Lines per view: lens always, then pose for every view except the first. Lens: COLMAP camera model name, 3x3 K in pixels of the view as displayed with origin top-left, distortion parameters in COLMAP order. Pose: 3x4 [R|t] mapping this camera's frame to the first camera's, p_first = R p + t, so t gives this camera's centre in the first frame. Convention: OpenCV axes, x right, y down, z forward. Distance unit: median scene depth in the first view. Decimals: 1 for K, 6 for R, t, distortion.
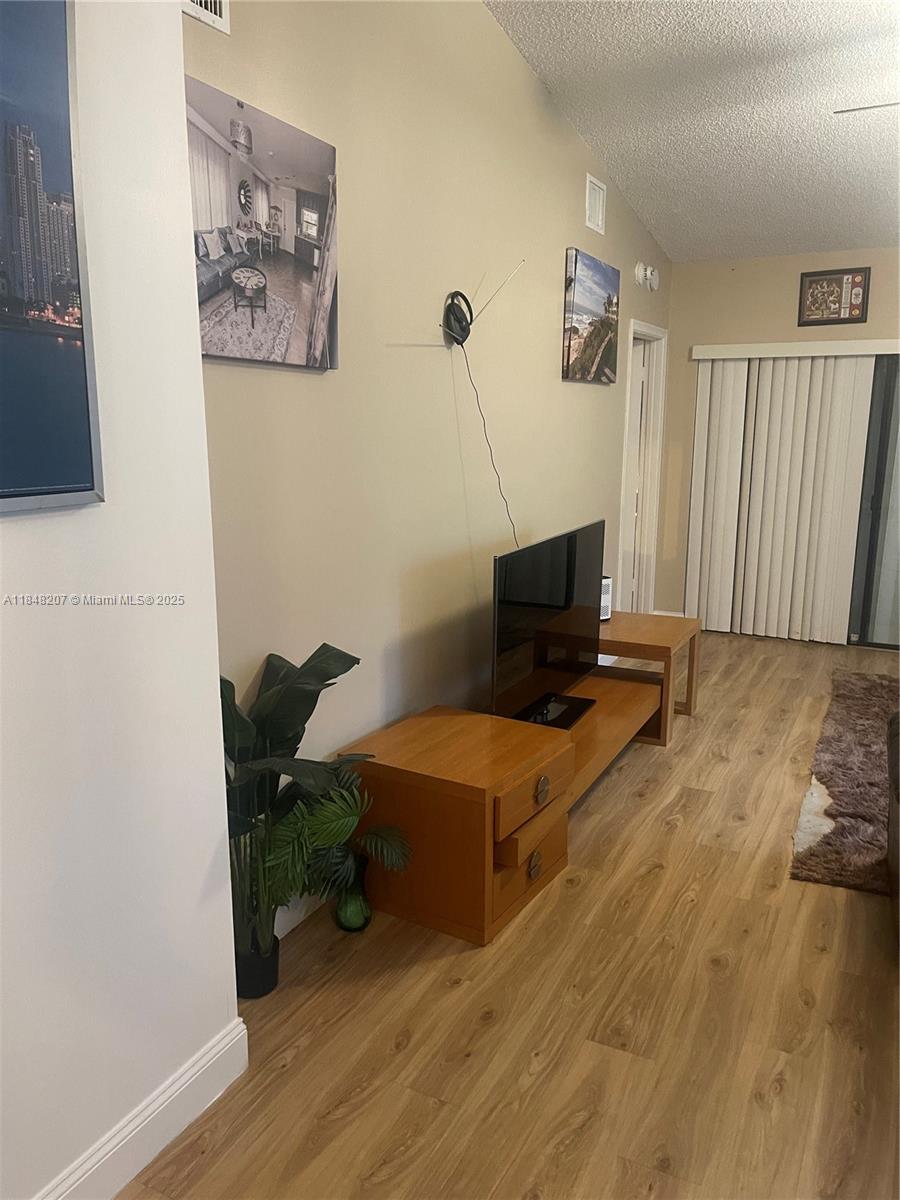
lens RADIAL K [[908.8, 0, 447.3], [0, 908.8, 612.1], [0, 0, 1]] dist [0.064178, -0.082373]
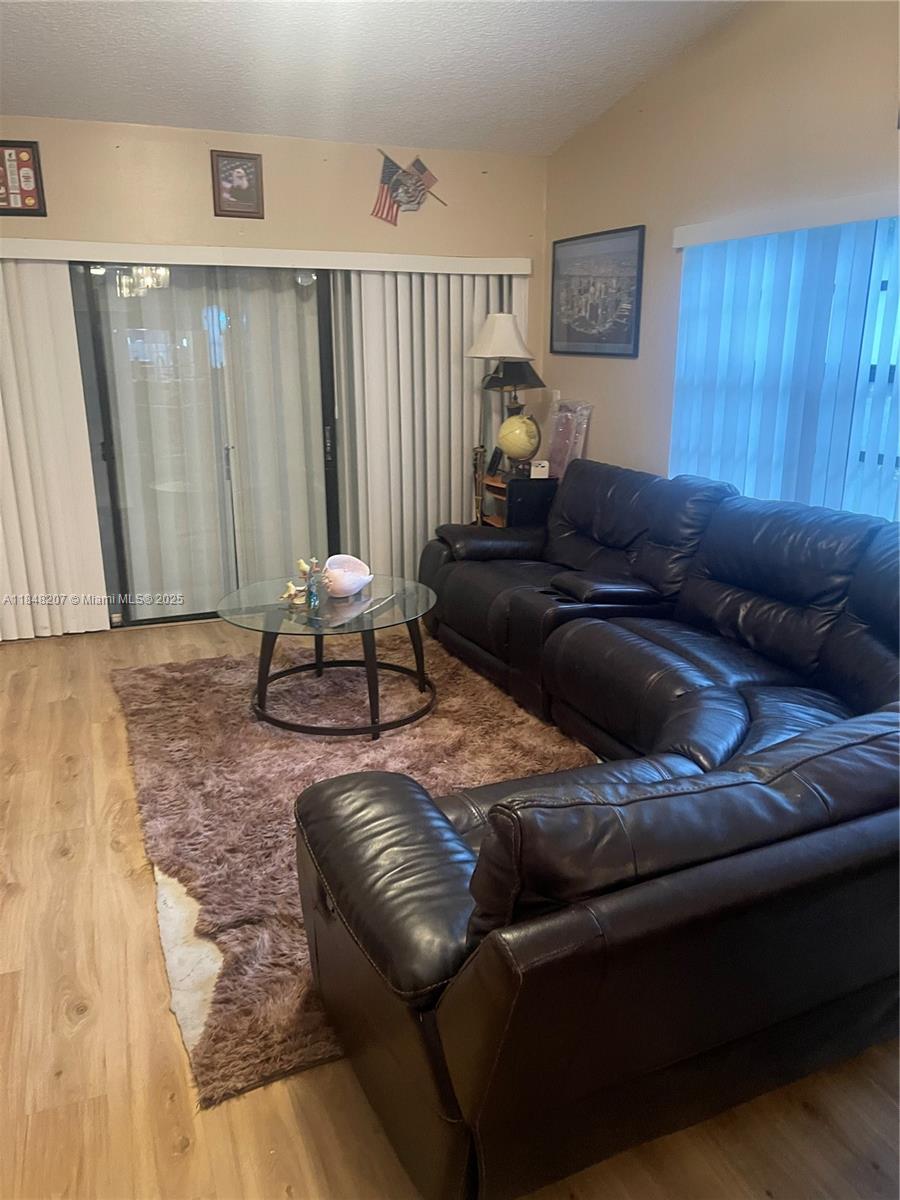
lens RADIAL K [[908.8, 0, 462.2], [0, 908.8, 597.2], [0, 0, 1]] dist [0.064178, -0.082373]
pose [[0.652970, -0.206192, 0.728776, 0.097814], [0.161572, 0.978001, 0.131940, -0.084617], [-0.739949, 0.031597, 0.671921, 0.397561]]
